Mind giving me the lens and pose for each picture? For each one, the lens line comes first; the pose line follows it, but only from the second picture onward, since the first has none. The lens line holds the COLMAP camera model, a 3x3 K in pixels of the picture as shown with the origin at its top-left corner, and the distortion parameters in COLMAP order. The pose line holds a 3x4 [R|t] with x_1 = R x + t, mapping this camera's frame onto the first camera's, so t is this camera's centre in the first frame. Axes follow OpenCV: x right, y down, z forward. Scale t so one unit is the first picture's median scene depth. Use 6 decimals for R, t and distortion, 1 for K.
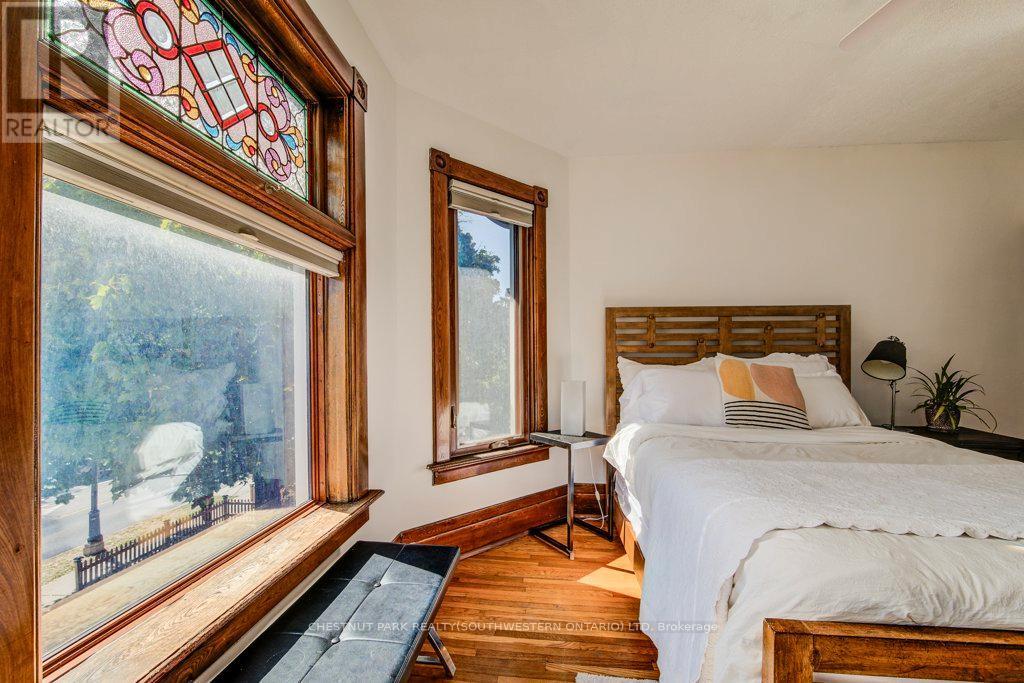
lens RADIAL K [[402.0, 0, 512.3], [0, 402.0, 350.6], [0, 0, 1]] dist [-0.000155, 0.000095]
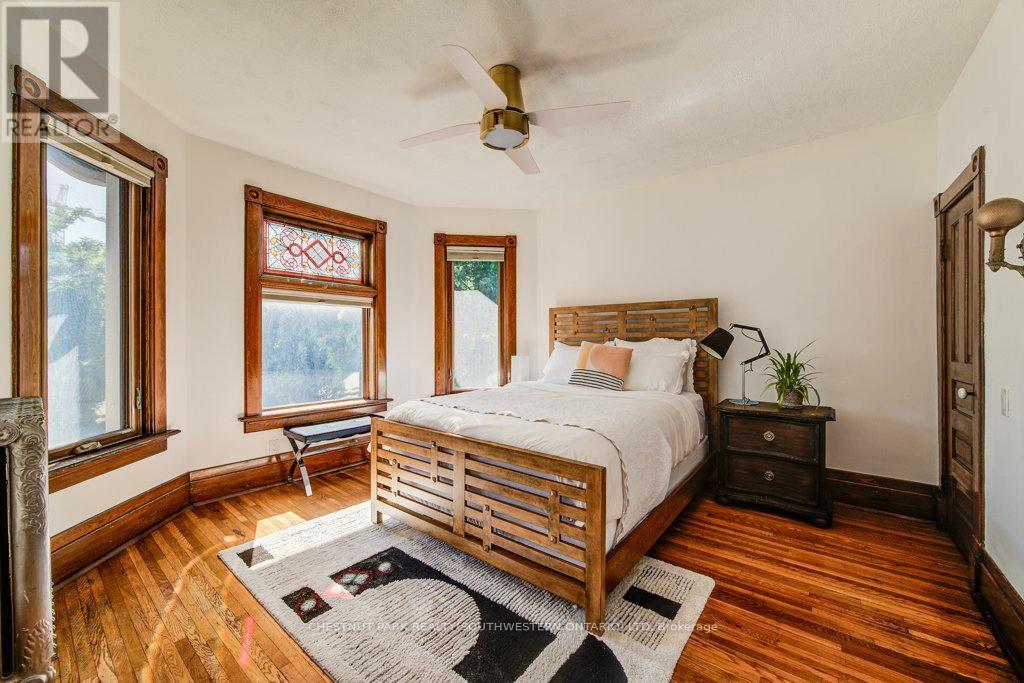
lens RADIAL K [[393.8, 0, 520.3], [0, 393.8, 342.3], [0, 0, 1]] dist [-0.000371, -0.000199]
pose [[0.838188, 0.001140, -0.545380, 1.145111], [0.007780, 0.999871, 0.014047, -0.001270], [0.545326, -0.016017, 0.838071, -0.364907]]
